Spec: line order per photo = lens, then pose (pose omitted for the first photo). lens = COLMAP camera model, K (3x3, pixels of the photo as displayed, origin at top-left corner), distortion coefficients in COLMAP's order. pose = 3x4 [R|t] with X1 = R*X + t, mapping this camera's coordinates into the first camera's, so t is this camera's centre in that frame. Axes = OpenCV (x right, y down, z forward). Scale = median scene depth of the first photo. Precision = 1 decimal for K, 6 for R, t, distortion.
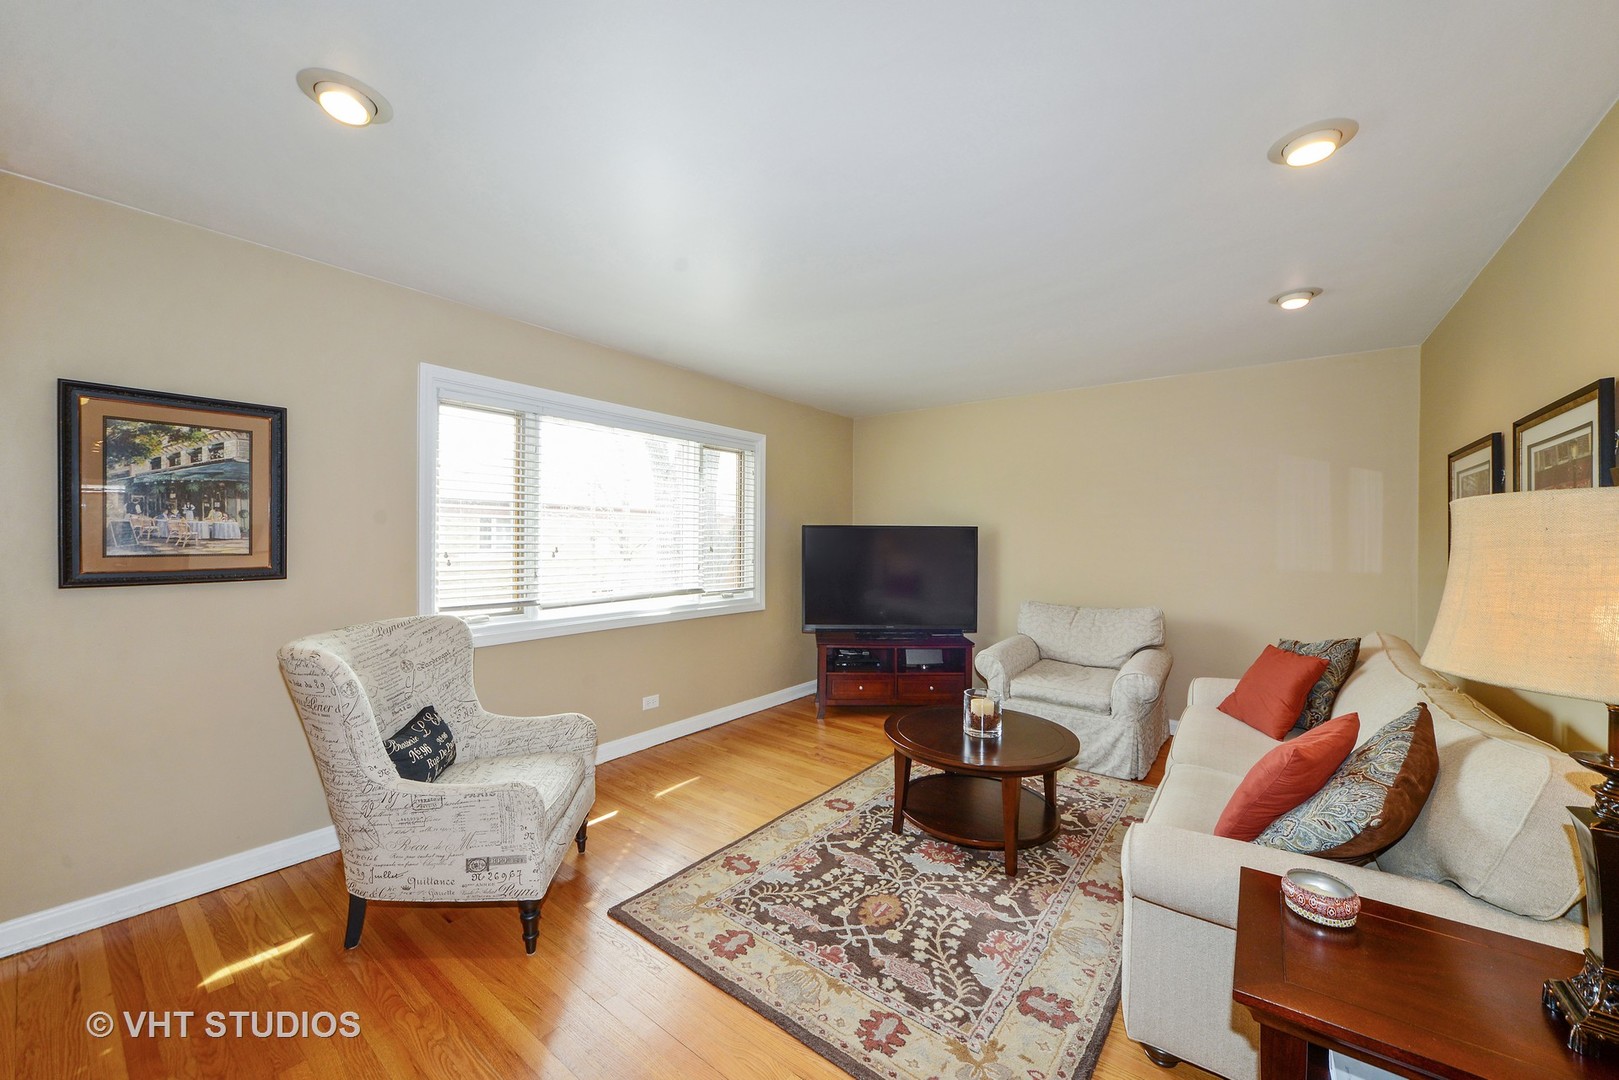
lens RADIAL K [[605.2, 0, 811.3], [0, 605.2, 534.4], [0, 0, 1]] dist [-0.006863, -0.000087]
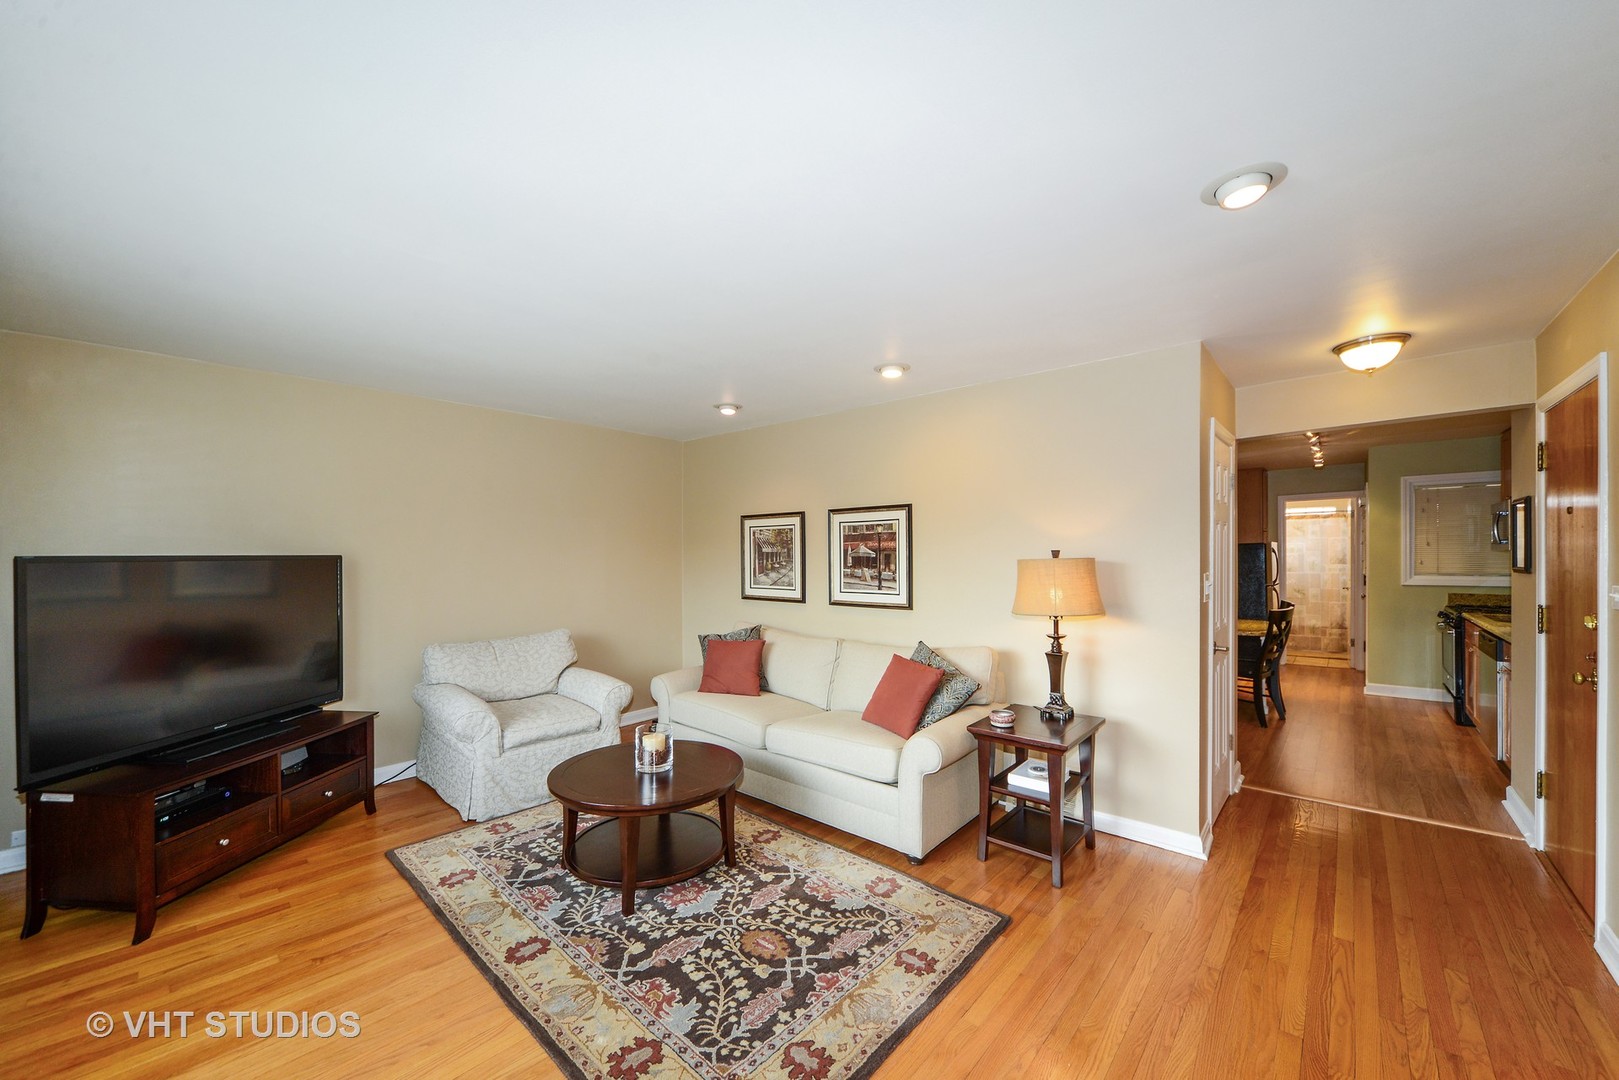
lens RADIAL K [[605.2, 0, 809.1], [0, 605.2, 553.4], [0, 0, 1]] dist [-0.006863, -0.000087]
pose [[0.083162, -0.006409, 0.996515, -0.843313], [-0.002548, 0.999975, 0.006644, -0.043953], [-0.996533, -0.003091, 0.083143, 0.796920]]
